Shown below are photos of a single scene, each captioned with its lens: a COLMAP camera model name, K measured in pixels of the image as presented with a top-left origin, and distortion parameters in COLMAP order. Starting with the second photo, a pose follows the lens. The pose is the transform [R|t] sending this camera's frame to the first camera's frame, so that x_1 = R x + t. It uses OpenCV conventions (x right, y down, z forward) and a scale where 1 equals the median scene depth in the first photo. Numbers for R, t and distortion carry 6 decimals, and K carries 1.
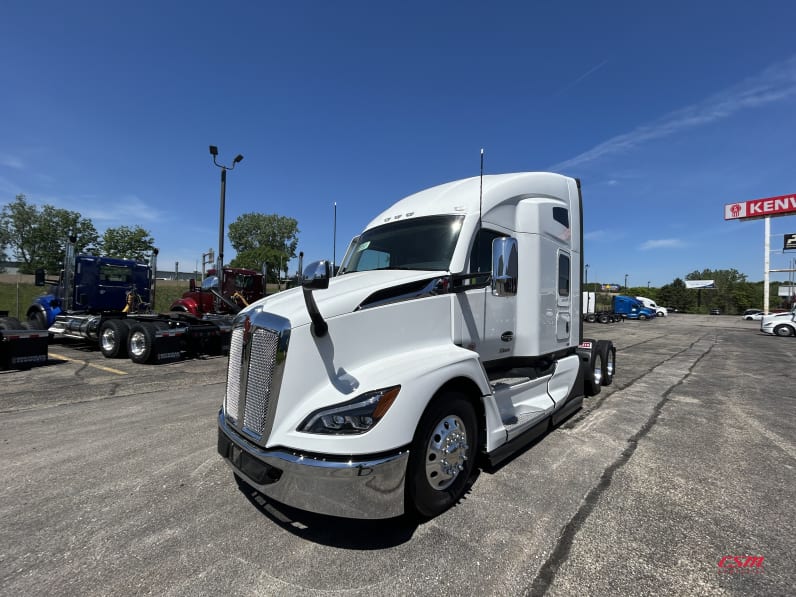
lens RADIAL K [[321.1, 0, 397.3], [0, 321.1, 298.8], [0, 0, 1]] dist [-0.001786, 0.000570]
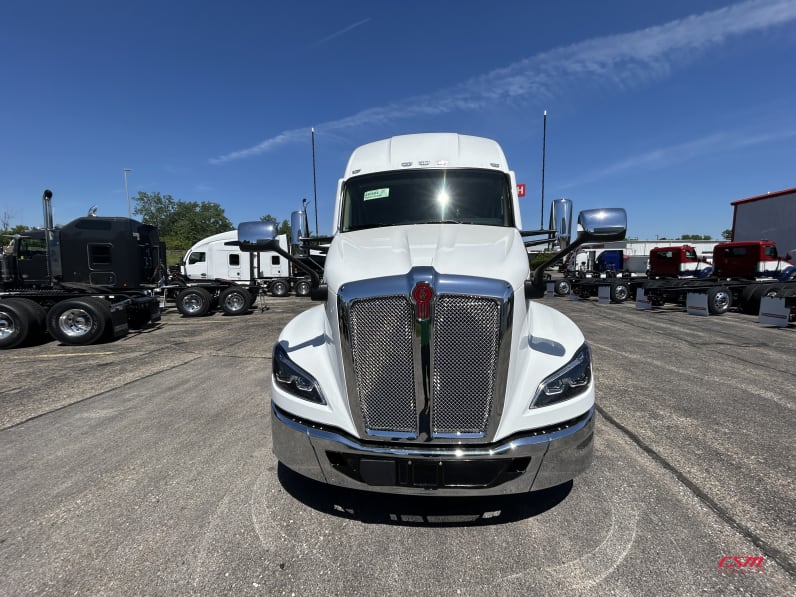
lens RADIAL K [[321.0, 0, 395.9], [0, 321.0, 322.8], [0, 0, 1]] dist [-0.002844, 0.000065]
pose [[0.791263, -0.139419, 0.595370, -0.660438], [0.025581, 0.980355, 0.195574, 0.012787], [-0.610941, -0.139520, 0.779285, 0.380045]]
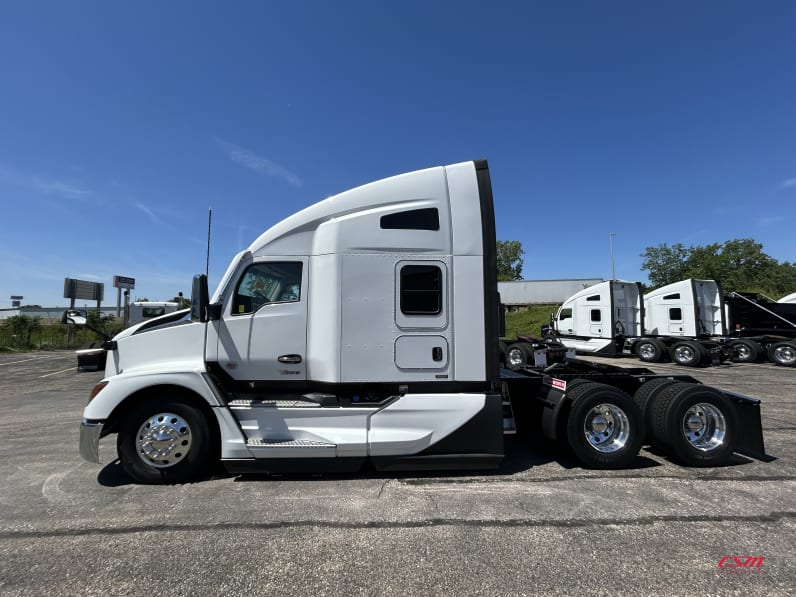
lens RADIAL K [[323.3, 0, 392.2], [0, 323.3, 296.6], [0, 0, 1]] dist [0.000302, 0.000313]
pose [[0.732793, -0.088693, -0.674647, 1.395576], [0.034425, 0.995031, -0.093420, 0.027482], [0.679580, 0.045233, 0.732205, 0.479774]]
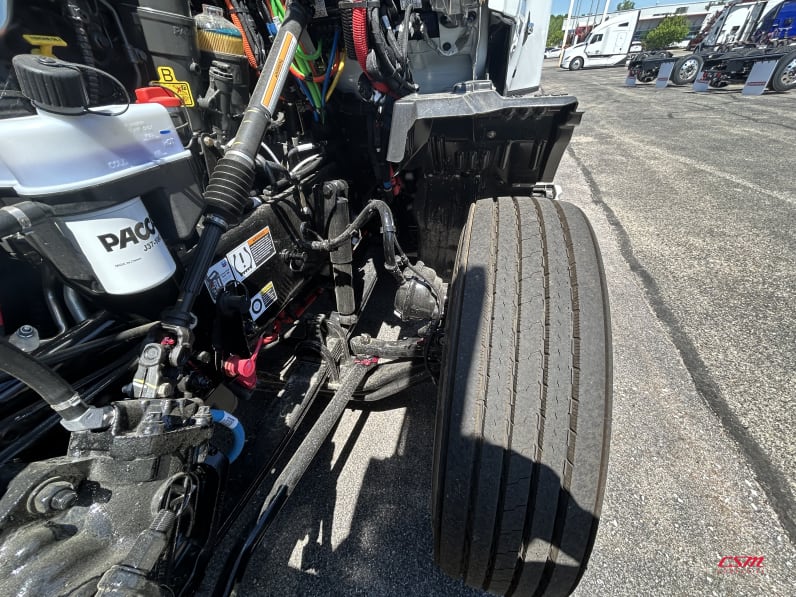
lens RADIAL K [[321.1, 0, 397.3], [0, 321.1, 298.8], [0, 0, 1]] dist [-0.001786, 0.000570]
pose [[0.873534, -0.349302, 0.339007, -0.055227], [0.080465, 0.790494, 0.607161, 0.135091], [-0.480065, -0.503098, 0.718630, 0.657424]]
